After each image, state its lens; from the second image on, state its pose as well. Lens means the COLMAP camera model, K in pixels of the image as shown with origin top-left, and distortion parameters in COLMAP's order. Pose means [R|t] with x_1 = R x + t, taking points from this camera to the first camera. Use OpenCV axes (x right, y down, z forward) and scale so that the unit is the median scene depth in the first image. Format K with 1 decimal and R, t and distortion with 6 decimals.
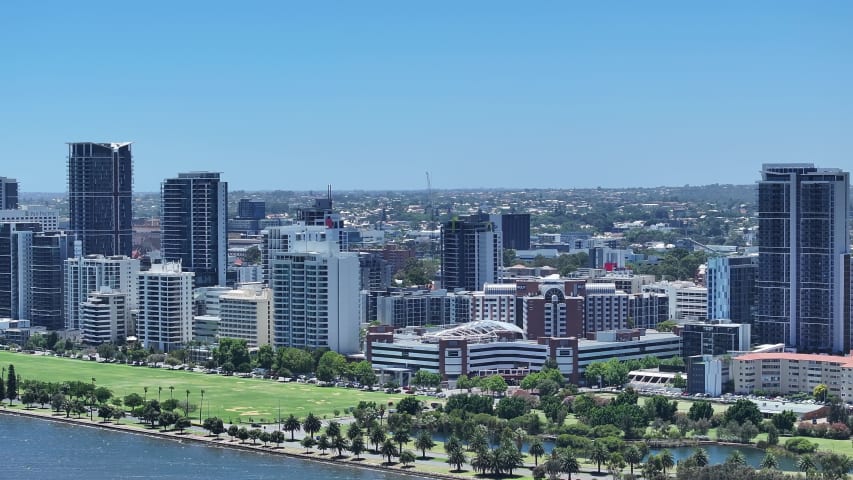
lens RADIAL K [[1896.1, 0, 427.2], [0, 1896.1, 239.6], [0, 0, 1]] dist [-0.173772, 0.000000]
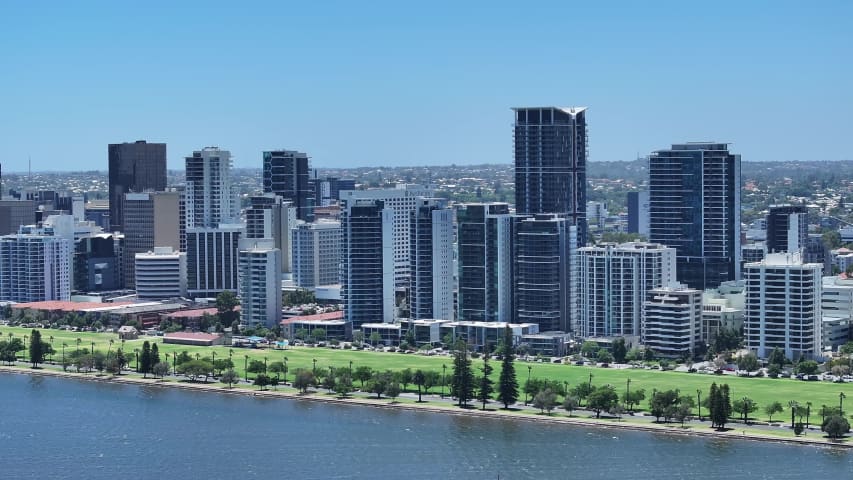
lens RADIAL K [[1896.1, 0, 424.7], [0, 1896.1, 238.7], [0, 0, 1]] dist [-0.173772, 0.000000]
pose [[0.992070, -0.009632, 0.125318, -0.351003], [0.008281, 0.999902, 0.011296, -0.003680], [-0.125415, -0.010169, 0.992052, 0.184878]]
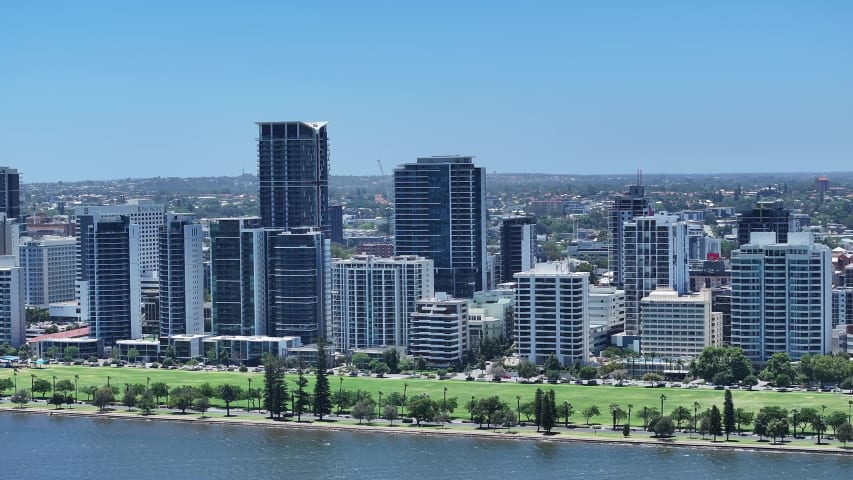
lens RADIAL K [[1896.1, 0, 426.9], [0, 1896.1, 240.1], [0, 0, 1]] dist [-0.173772, 0.000000]
pose [[0.941637, -0.020344, 0.336014, -0.422028], [0.019164, 0.999793, 0.006827, -0.003797], [-0.336083, 0.000011, 0.941832, 0.195880]]
